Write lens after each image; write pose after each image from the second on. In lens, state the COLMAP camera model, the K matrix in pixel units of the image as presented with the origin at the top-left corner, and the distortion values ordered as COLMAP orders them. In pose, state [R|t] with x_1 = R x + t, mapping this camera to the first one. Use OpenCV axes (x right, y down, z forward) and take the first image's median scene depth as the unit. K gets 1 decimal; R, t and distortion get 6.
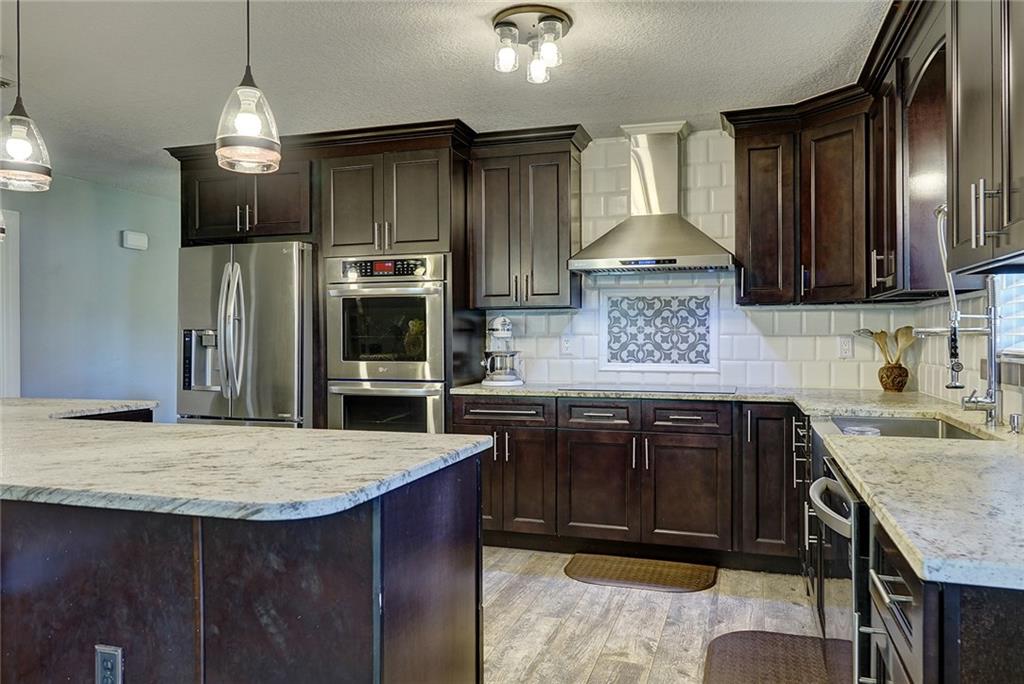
lens RADIAL K [[723.4, 0, 509.9], [0, 723.4, 334.6], [0, 0, 1]] dist [-0.001262, 0.003604]
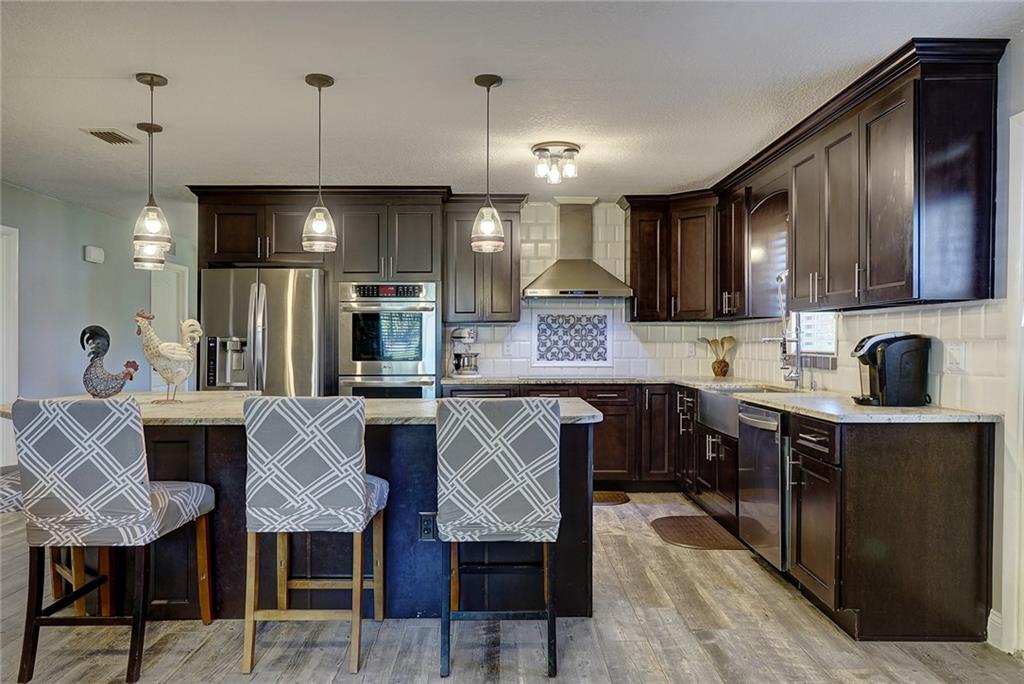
lens RADIAL K [[723.1, 0, 512.0], [0, 723.1, 342.0], [0, 0, 1]] dist [0.000252, 0.002228]
pose [[0.943969, -0.000172, 0.330034, -0.392695], [-0.000815, 0.999996, 0.002853, -0.002382], [-0.330033, -0.002962, 0.943965, -0.327639]]
